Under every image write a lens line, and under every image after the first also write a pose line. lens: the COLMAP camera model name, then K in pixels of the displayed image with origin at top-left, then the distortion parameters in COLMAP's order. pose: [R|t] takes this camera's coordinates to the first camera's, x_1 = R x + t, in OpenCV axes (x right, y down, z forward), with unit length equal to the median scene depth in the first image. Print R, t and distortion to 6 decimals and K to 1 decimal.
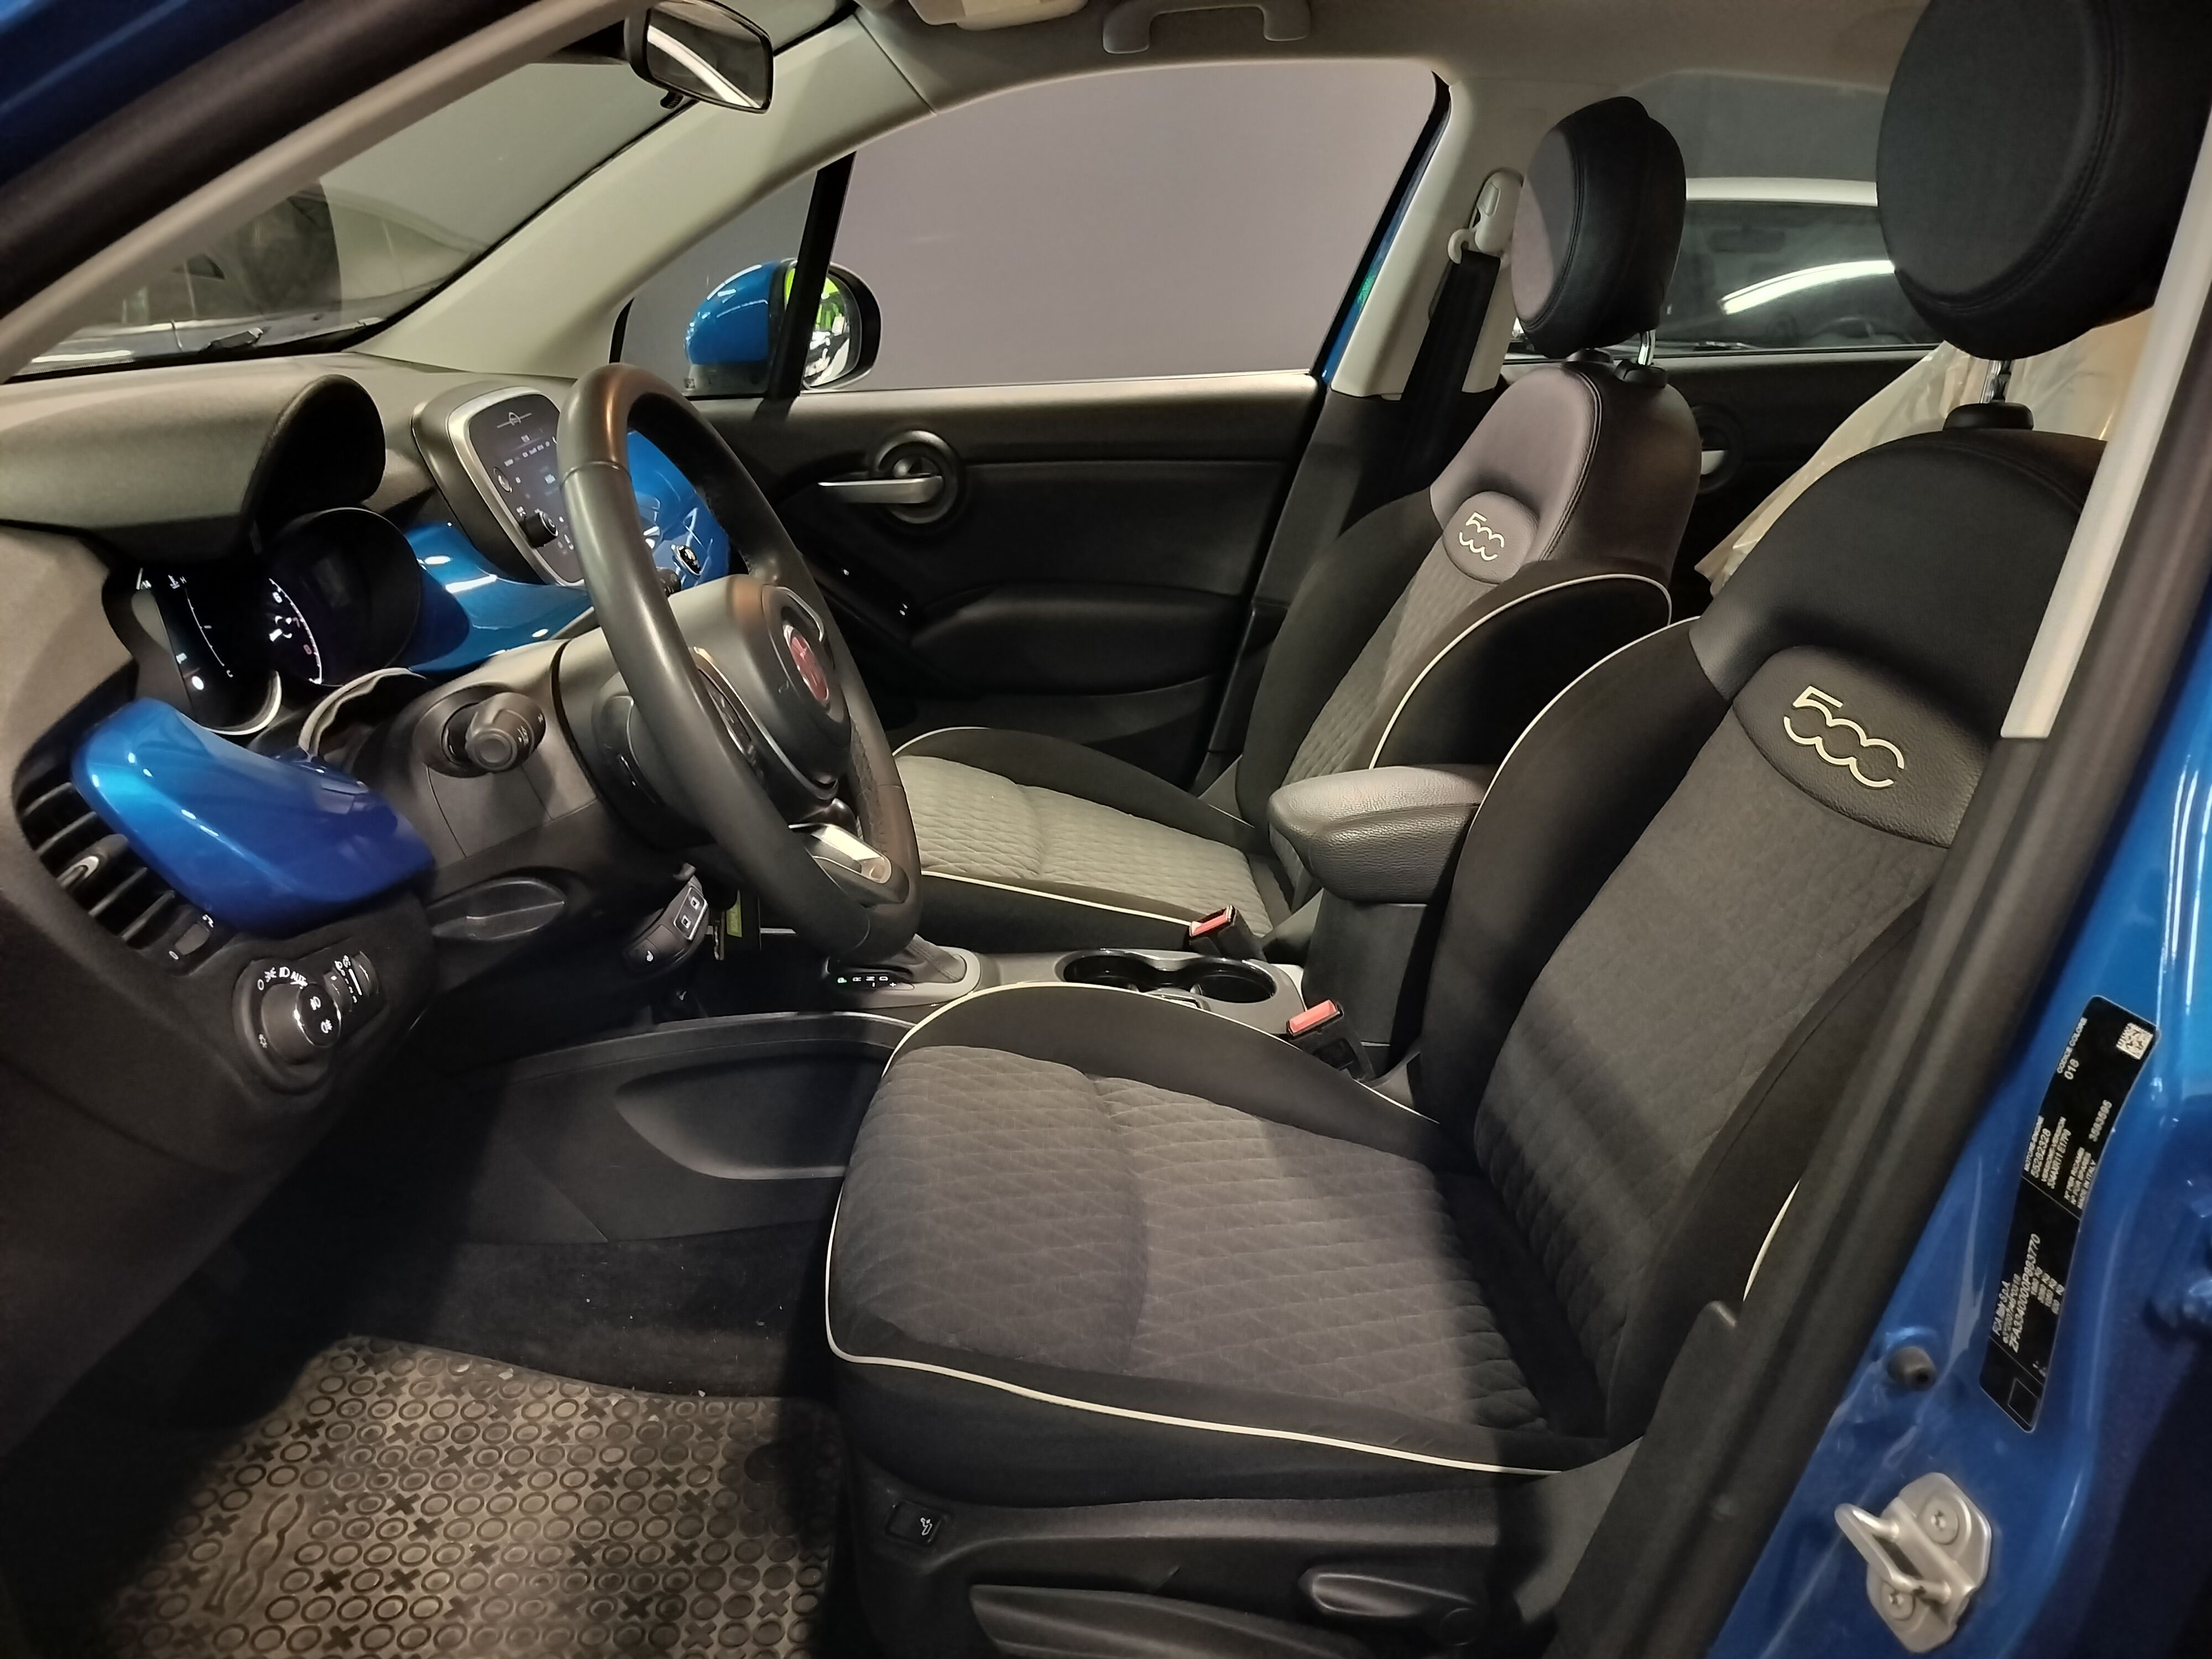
lens RADIAL K [[1598.7, 0, 1103.8], [0, 1598.7, 837.4], [0, 0, 1]] dist [0.013969, 0.000329]
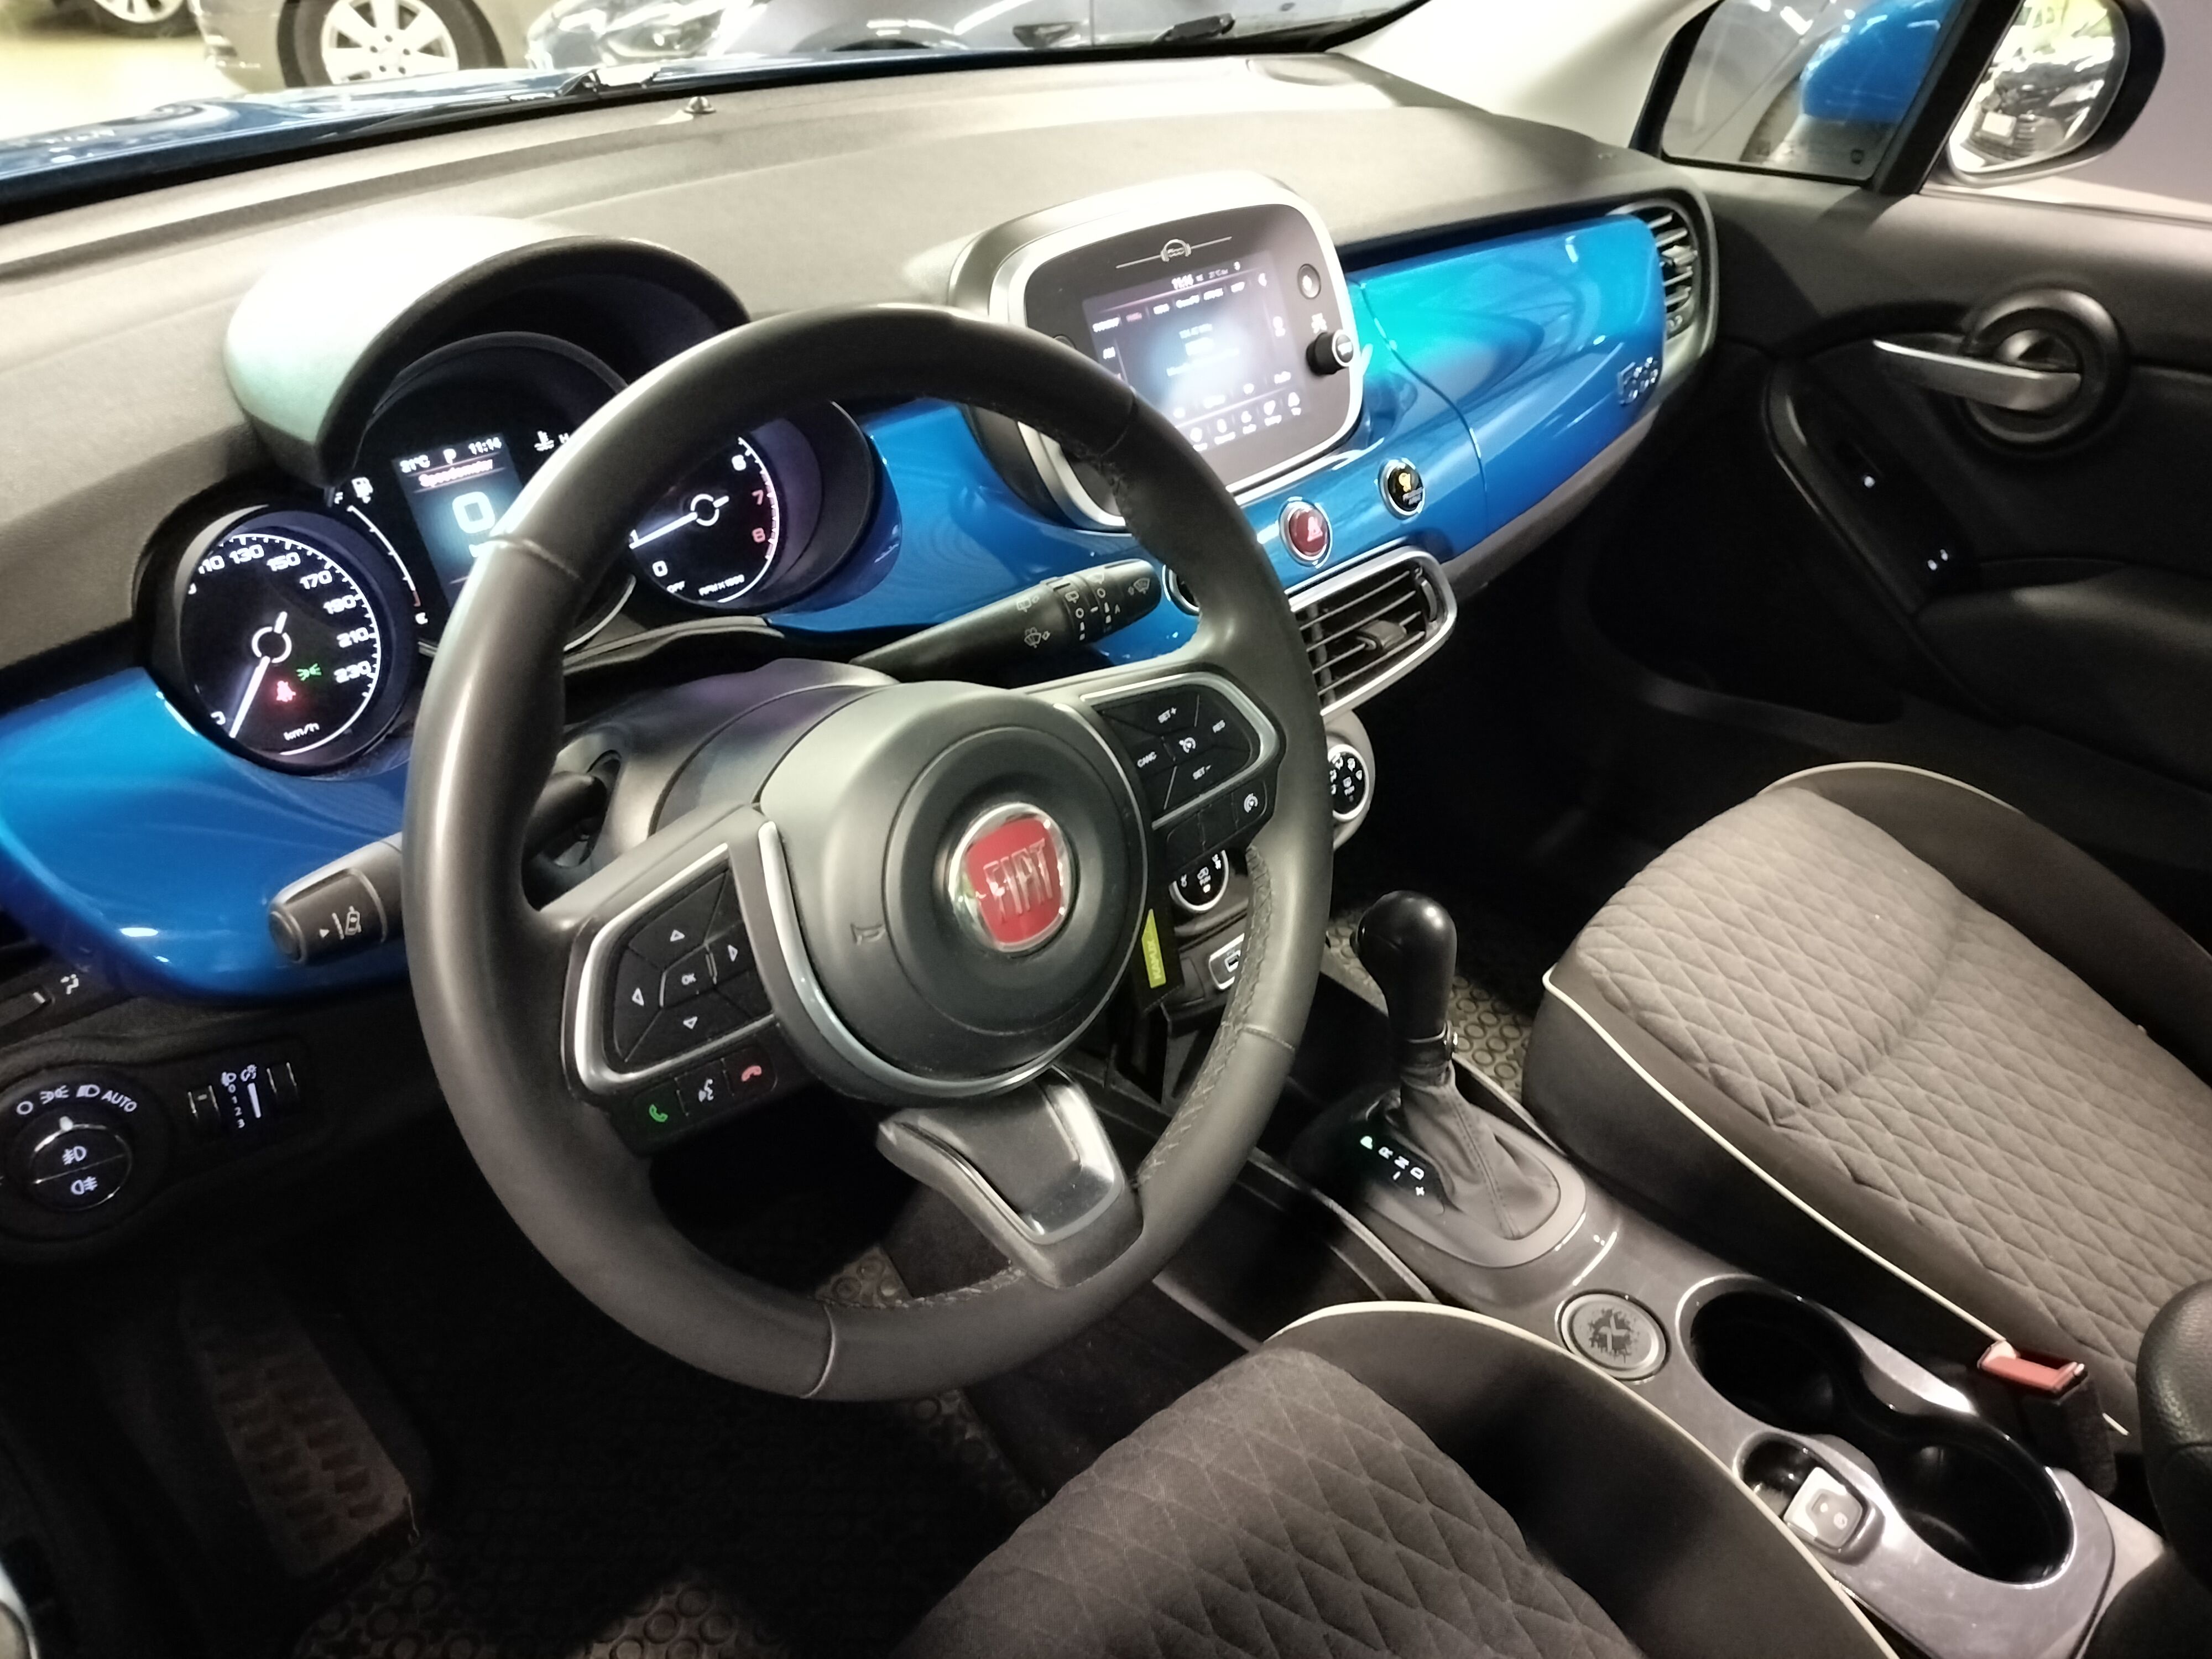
lens RADIAL K [[1598.7, 0, 1102.3], [0, 1598.7, 817.4], [0, 0, 1]] dist [0.013969, 0.000329]
pose [[0.667485, 0.416399, -0.617313, 0.093963], [-0.276708, 0.908368, 0.313529, -0.163275], [0.691300, -0.038461, 0.721543, 0.310406]]
